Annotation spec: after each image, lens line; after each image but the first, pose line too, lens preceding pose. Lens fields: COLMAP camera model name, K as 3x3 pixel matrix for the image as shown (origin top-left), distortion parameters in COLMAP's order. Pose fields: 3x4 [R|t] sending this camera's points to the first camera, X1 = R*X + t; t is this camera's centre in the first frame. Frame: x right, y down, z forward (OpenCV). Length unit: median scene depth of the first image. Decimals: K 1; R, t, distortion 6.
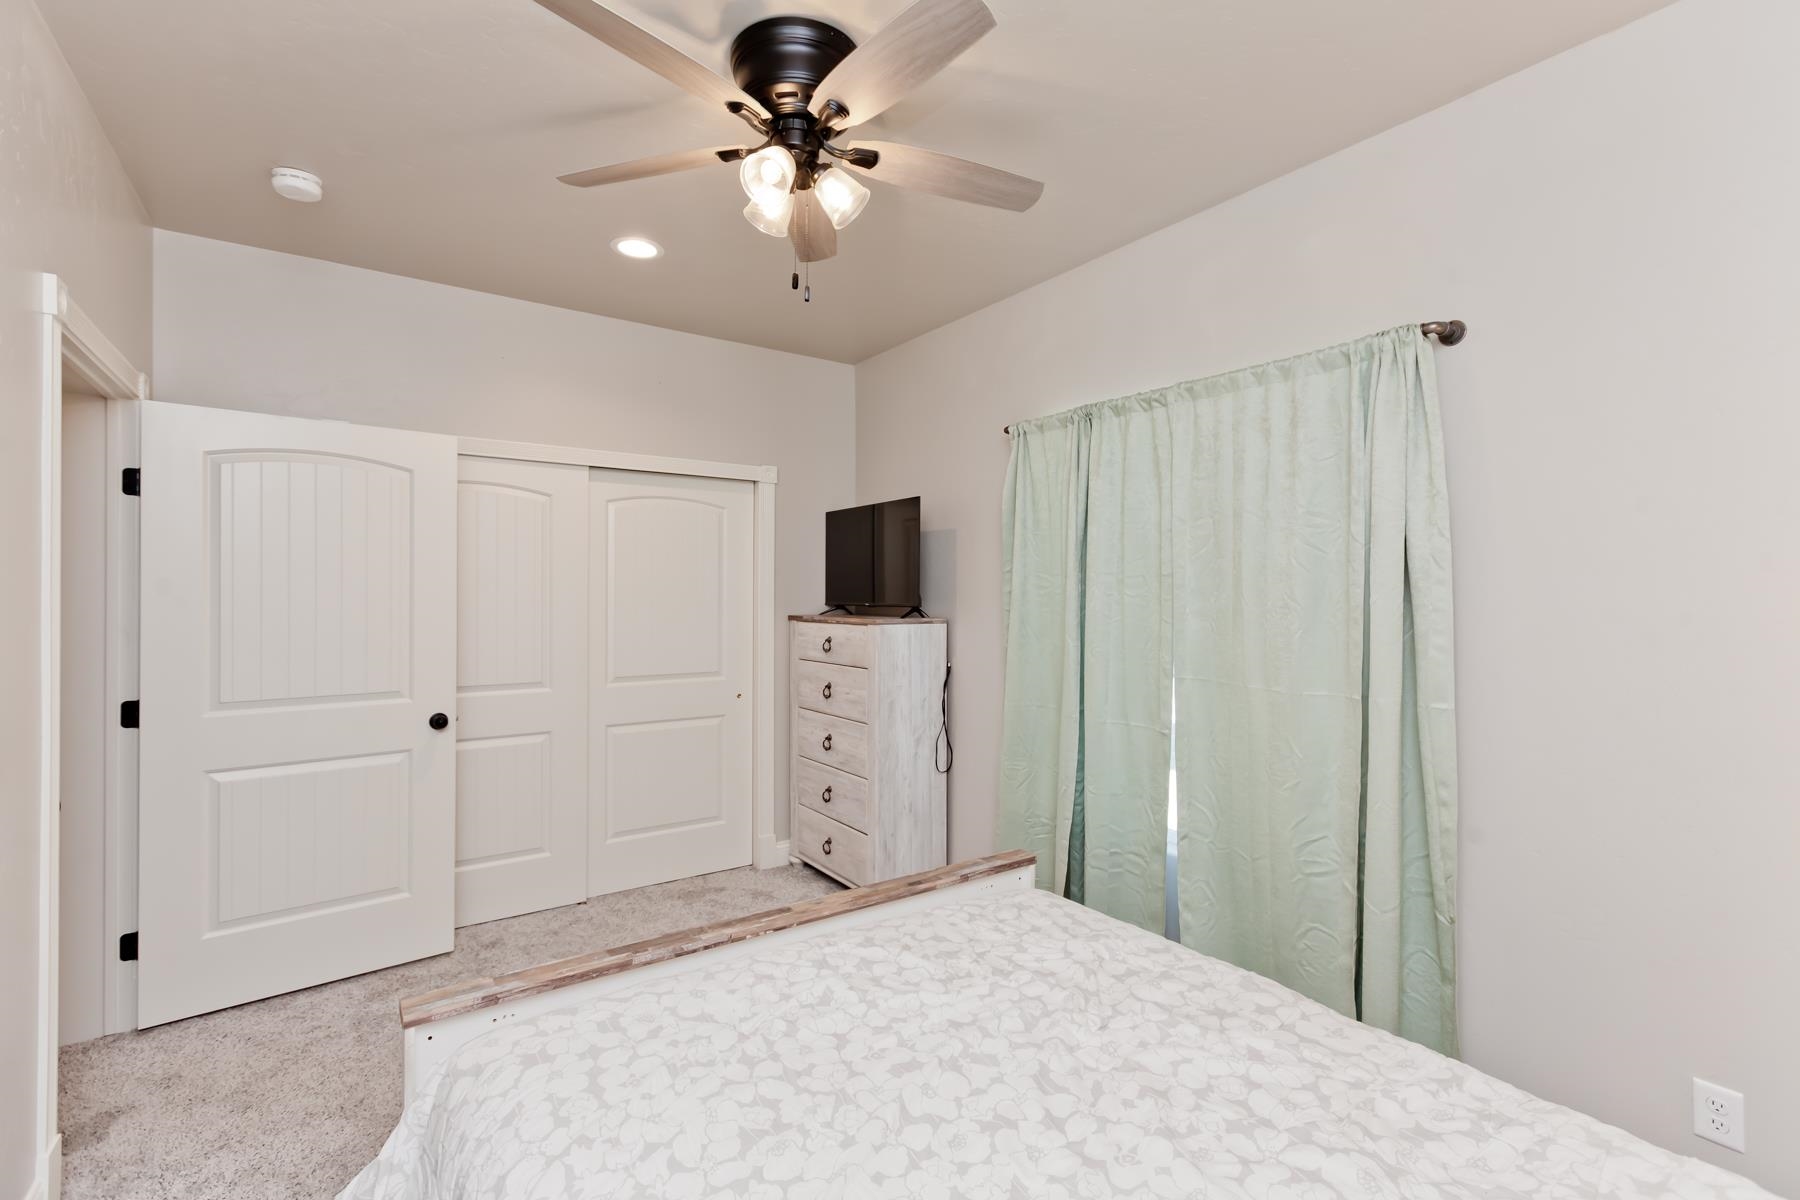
lens RADIAL K [[813.3, 0, 901.5], [0, 813.3, 596.7], [0, 0, 1]] dist [0.000607, 0.001284]
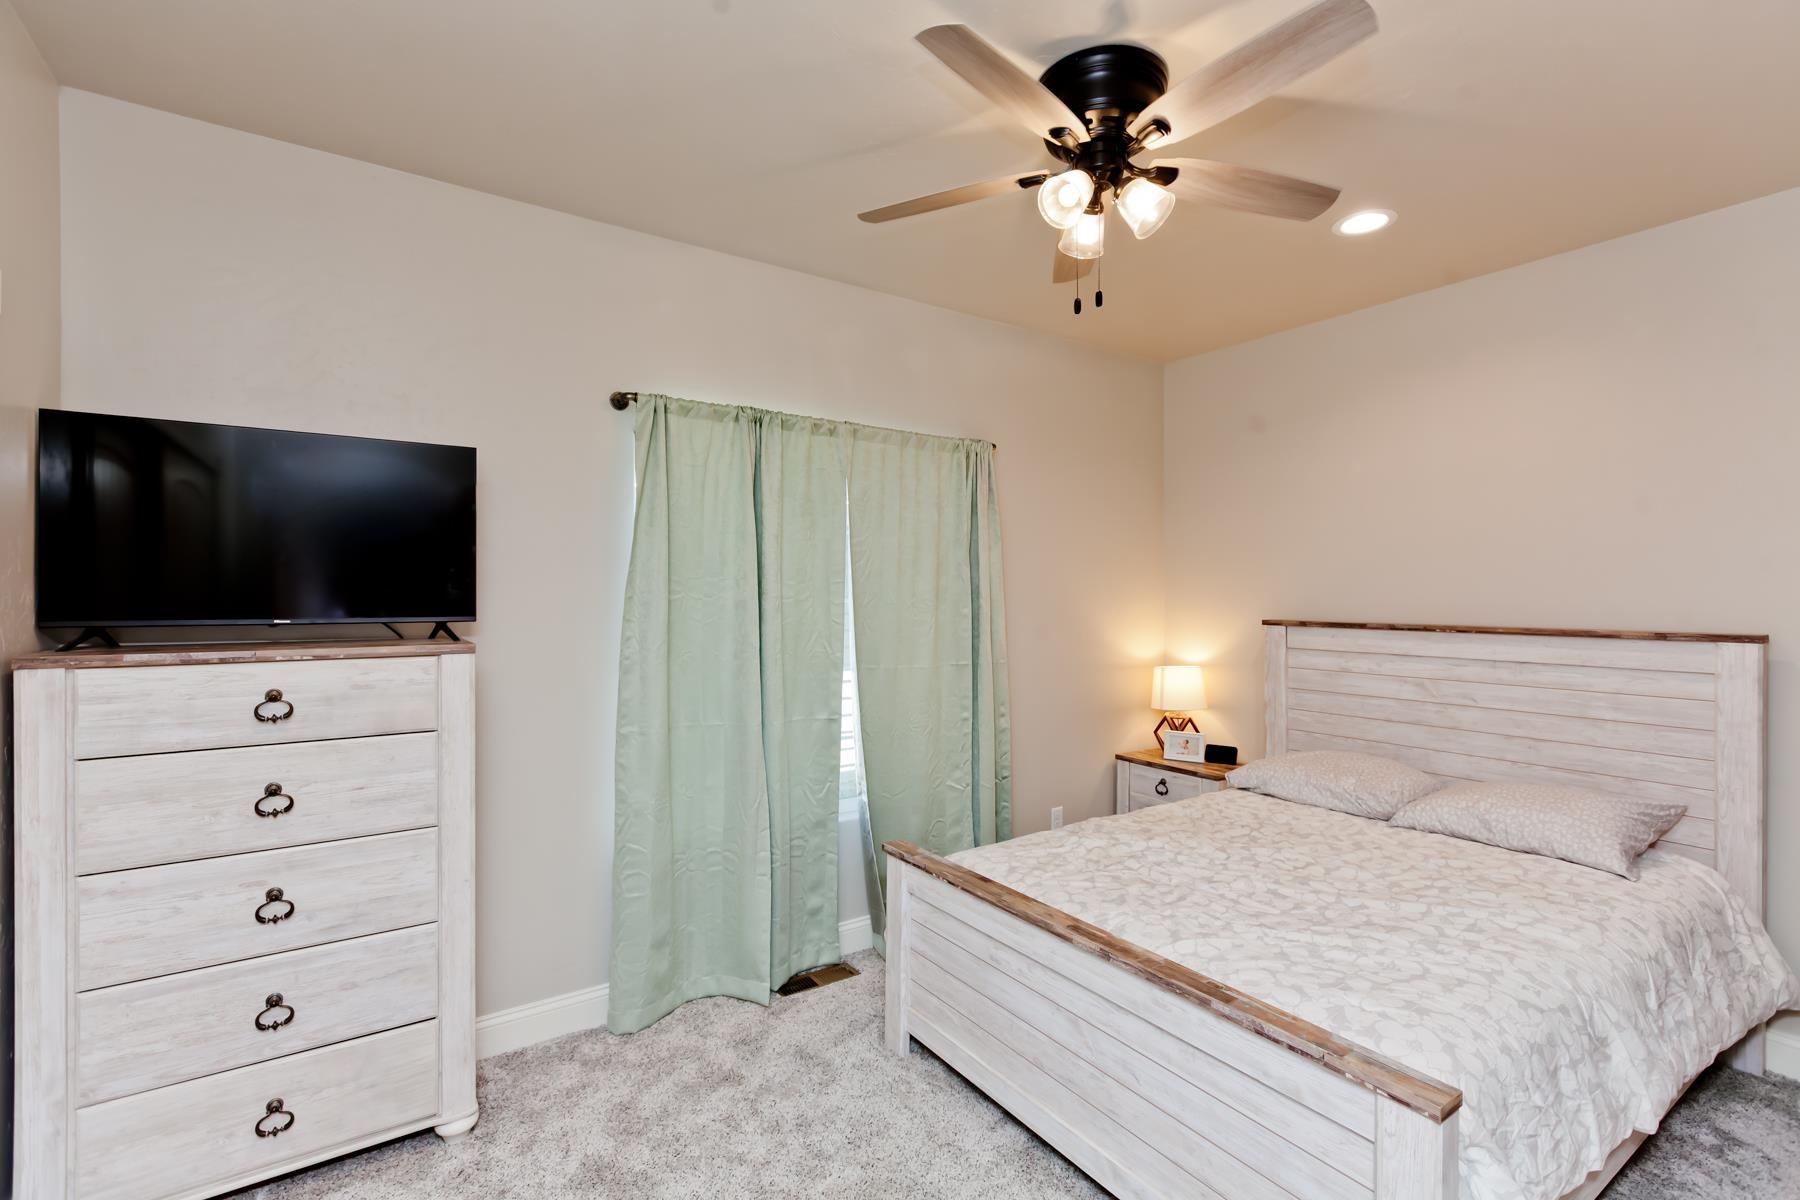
lens RADIAL K [[813.3, 0, 902.7], [0, 813.3, 595.6], [0, 0, 1]] dist [0.000607, 0.001284]
pose [[0.002426, -0.005315, 0.999983, -0.769146], [-0.000155, 0.999986, 0.005316, -0.013174], [-0.999997, -0.000168, 0.002425, 0.826366]]
